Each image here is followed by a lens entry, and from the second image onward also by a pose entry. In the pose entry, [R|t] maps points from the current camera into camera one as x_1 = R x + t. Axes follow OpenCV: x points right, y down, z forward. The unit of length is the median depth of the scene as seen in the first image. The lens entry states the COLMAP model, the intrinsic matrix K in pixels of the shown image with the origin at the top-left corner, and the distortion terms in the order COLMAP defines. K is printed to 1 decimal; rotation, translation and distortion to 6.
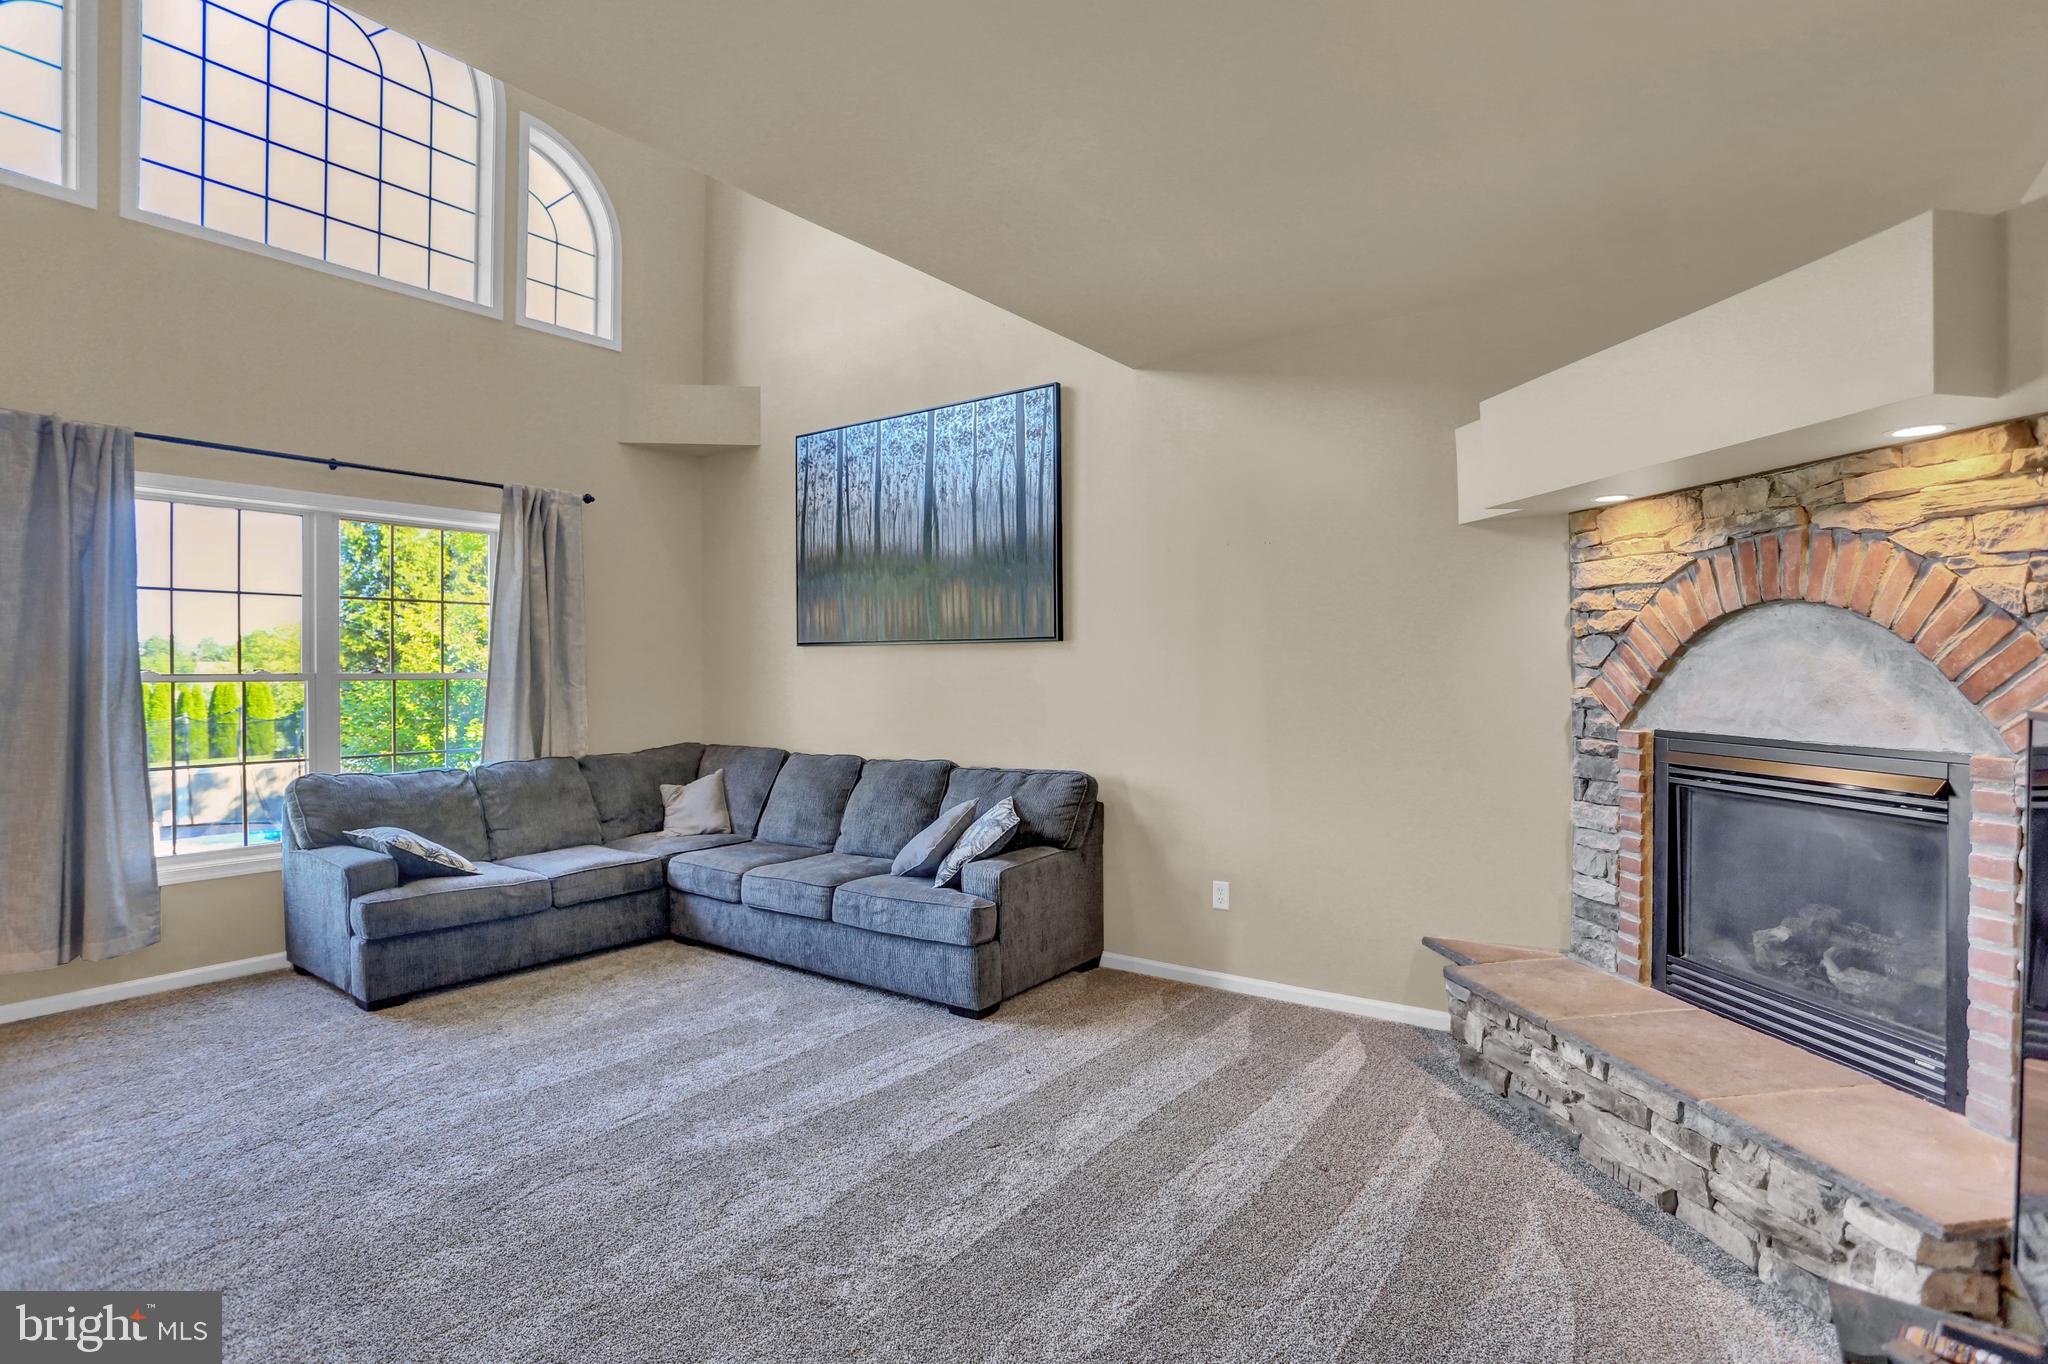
lens RADIAL K [[1012.9, 0, 1028.6], [0, 1012.9, 671.5], [0, 0, 1]] dist [-0.054861, 0.016136]
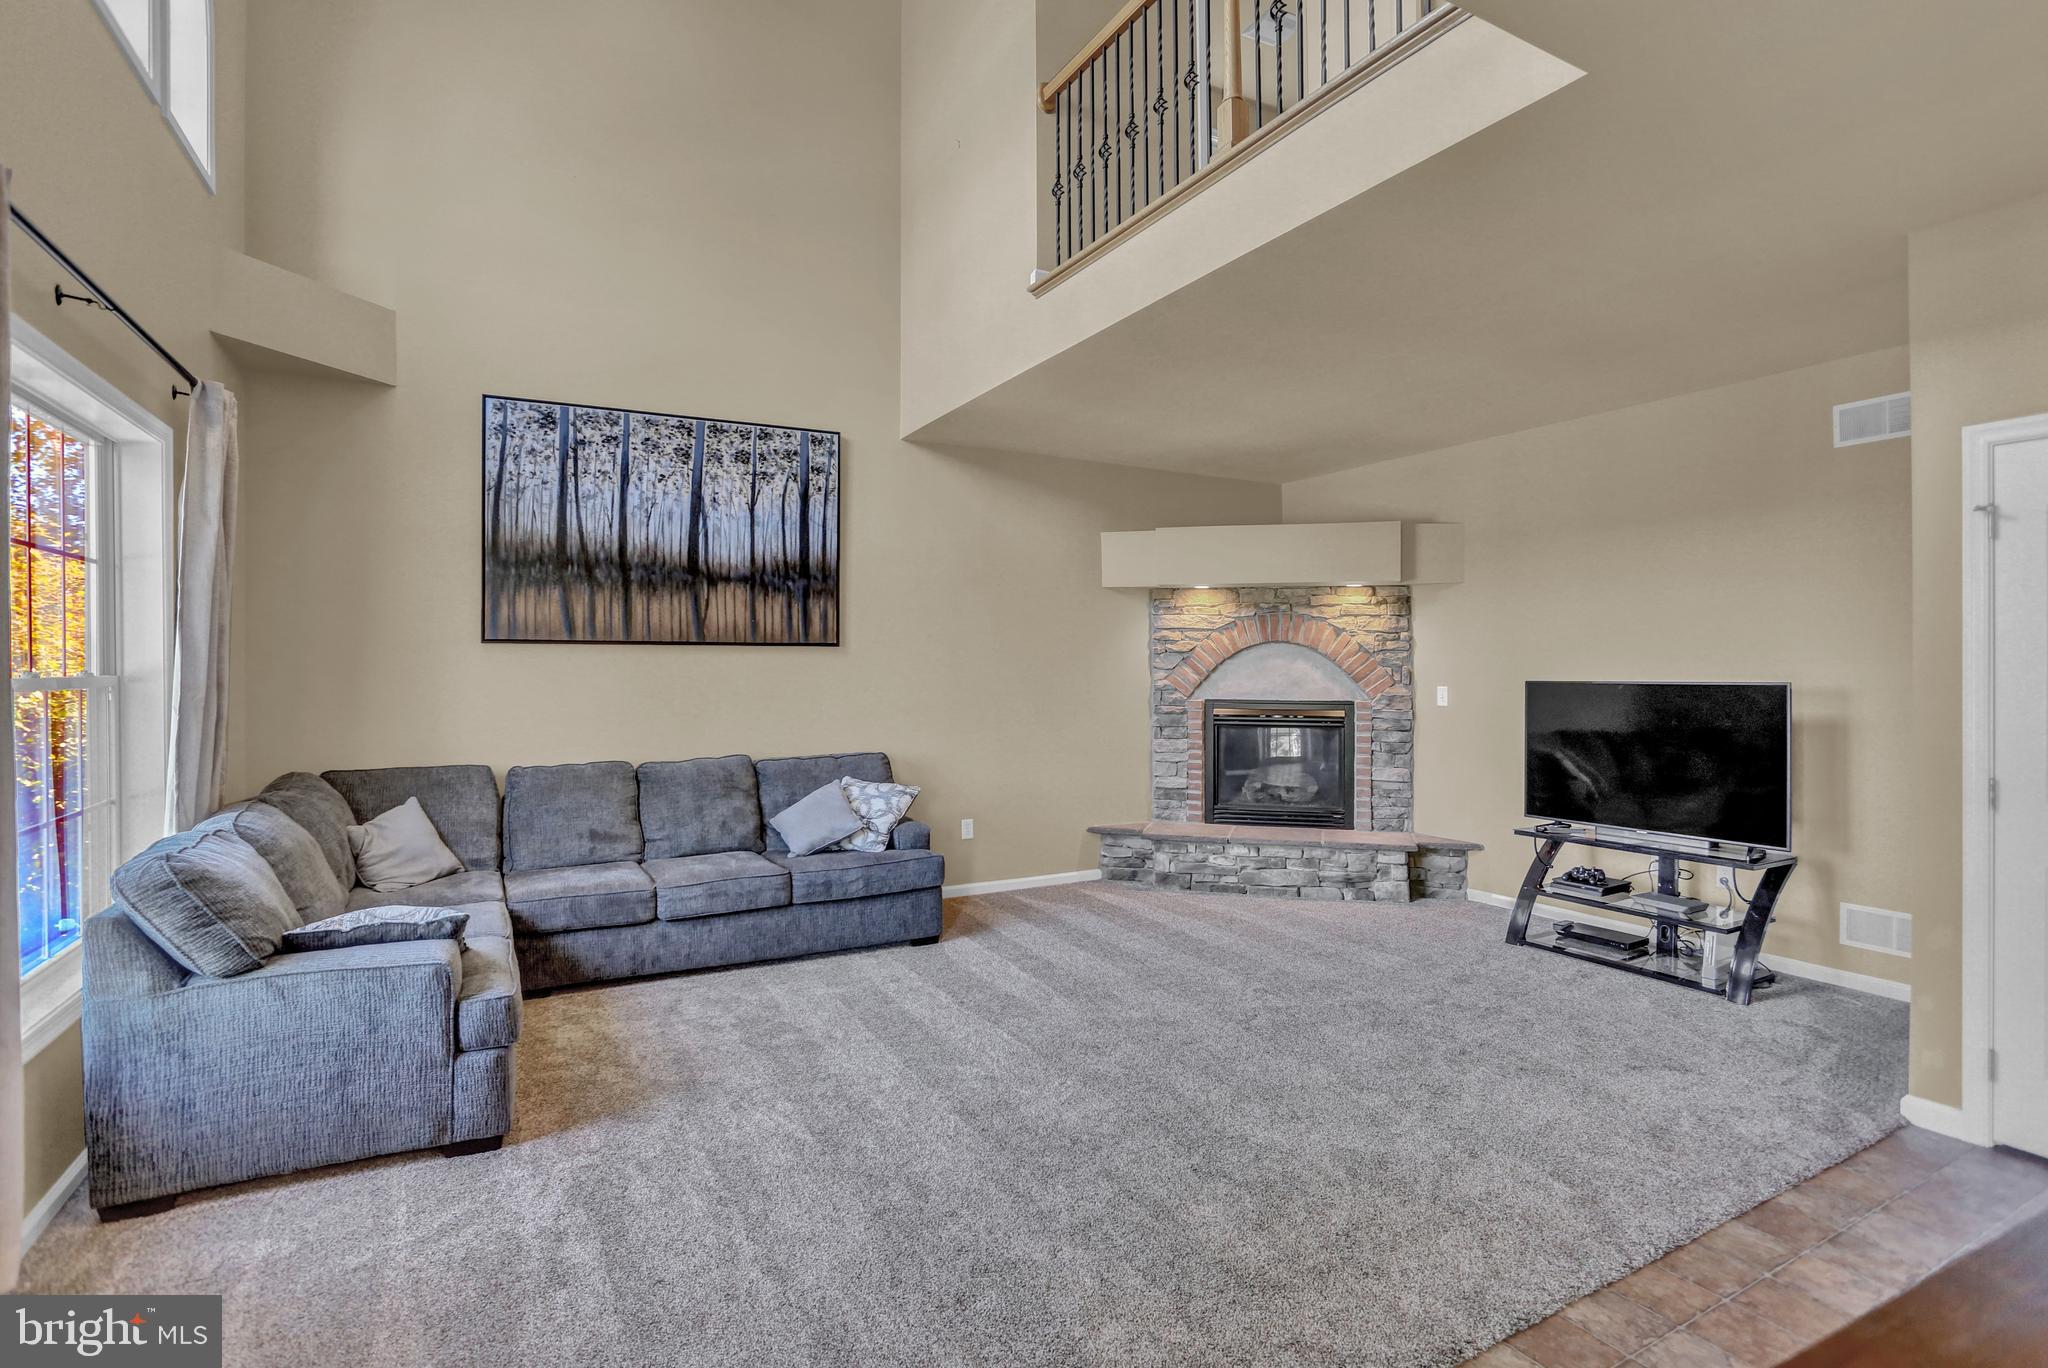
lens RADIAL K [[1012.9, 0, 1025.6], [0, 1012.9, 663.9], [0, 0, 1]] dist [-0.054861, 0.016136]
pose [[0.429464, 0.004661, 0.903072, -1.432399], [0.001797, 0.999980, -0.006015, -0.003596], [-0.903082, 0.004206, 0.429447, 0.419872]]
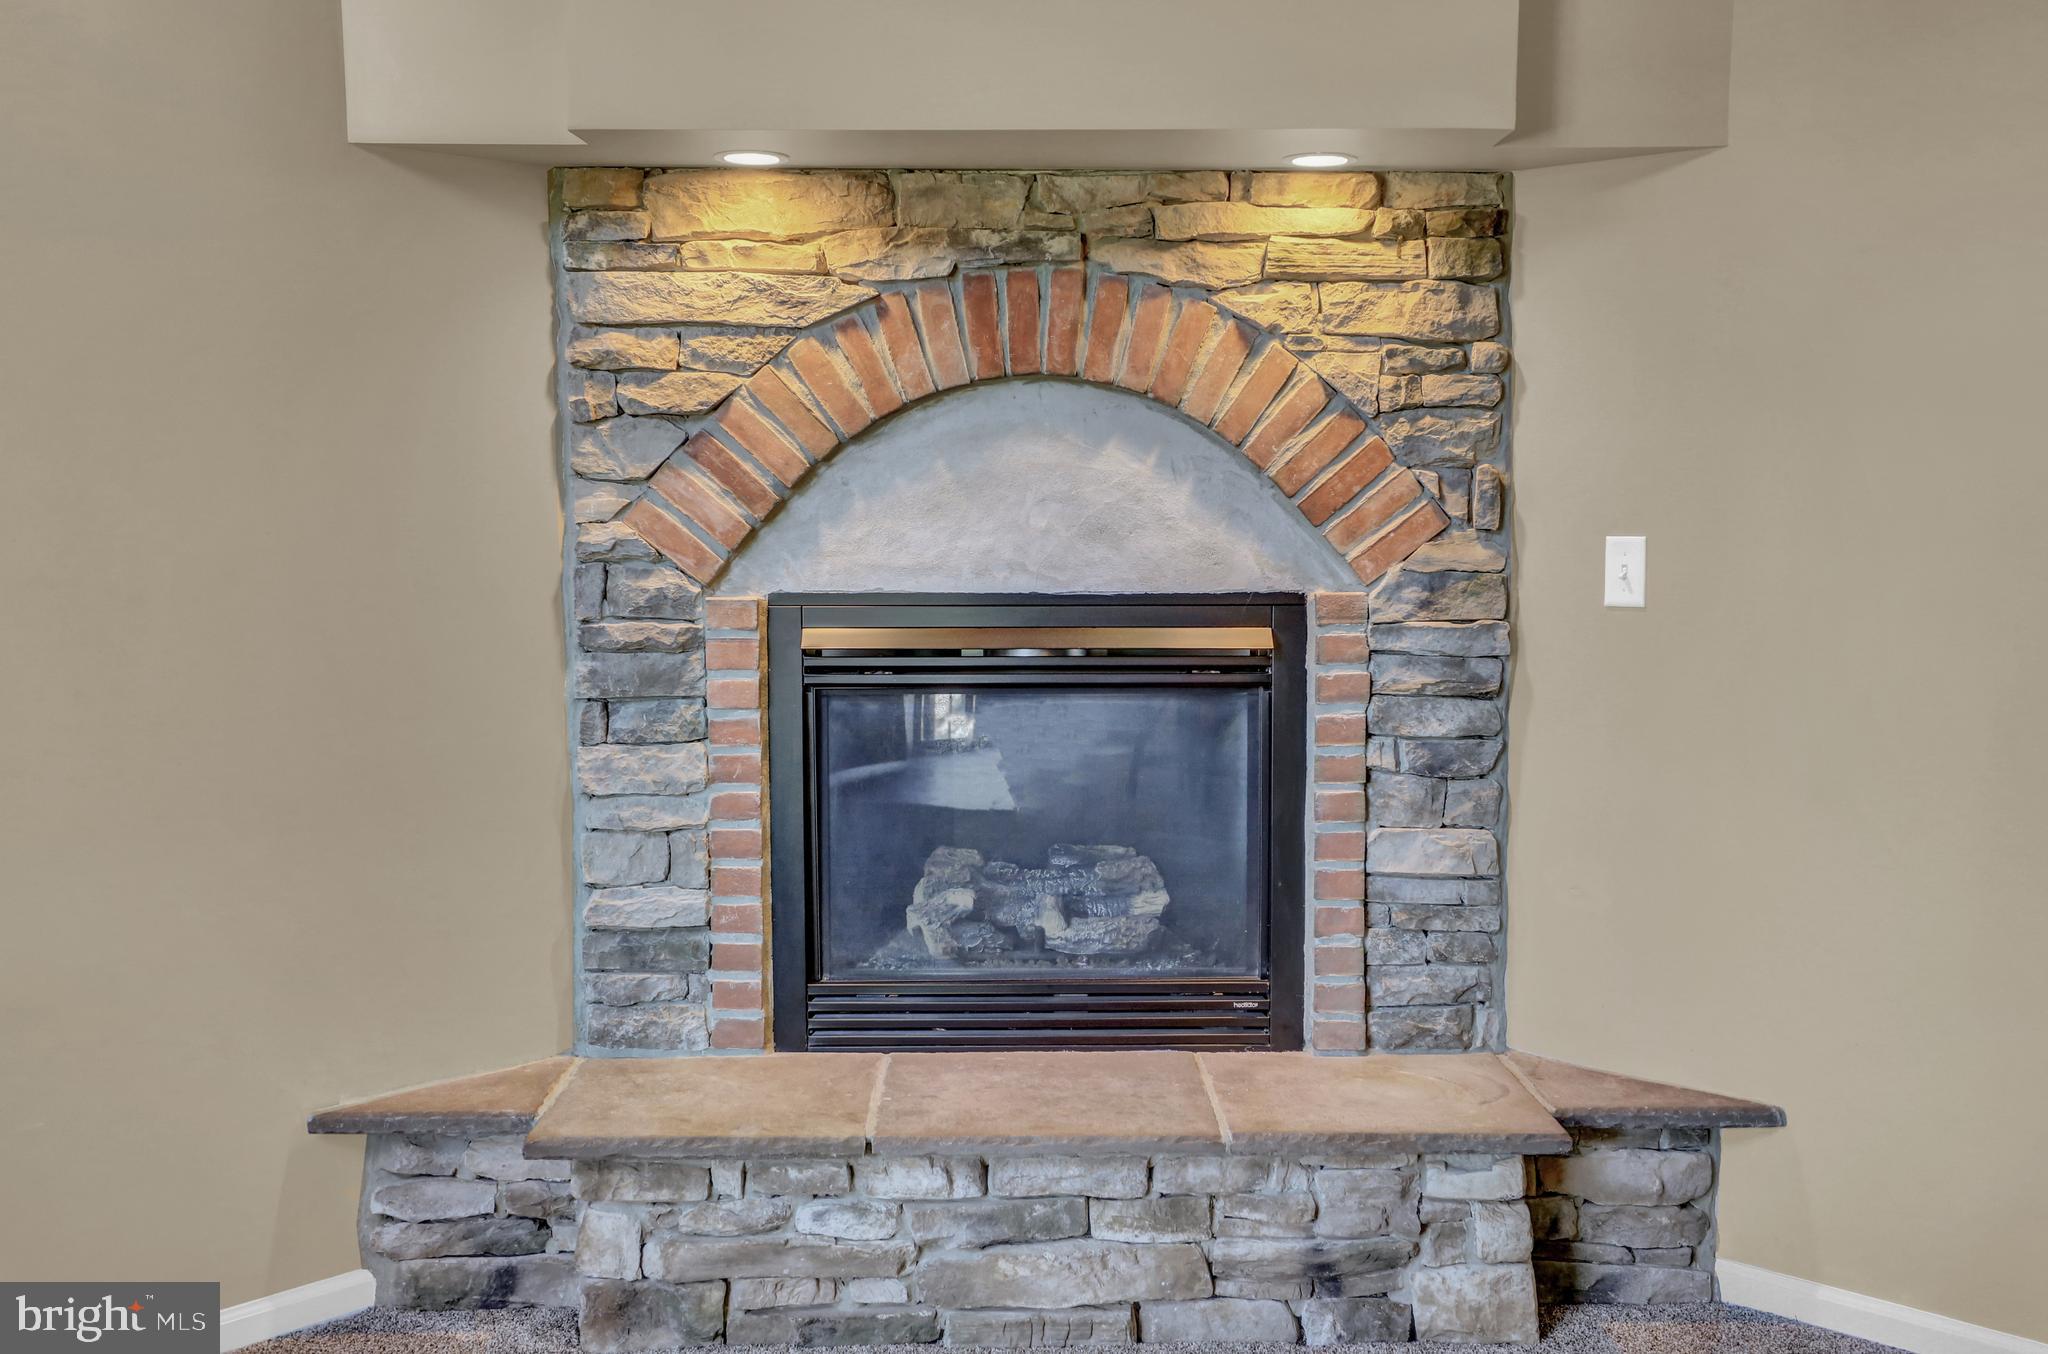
lens RADIAL K [[2124.7, 0, 1030.7], [0, 2124.7, 682.7], [0, 0, 1]] dist [0.006949, 0.000000]
pose [[0.143096, -0.076036, 0.986784, -0.519640], [0.006777, 0.997096, 0.075848, 0.018918], [-0.989686, -0.004166, 0.143196, 0.673730]]
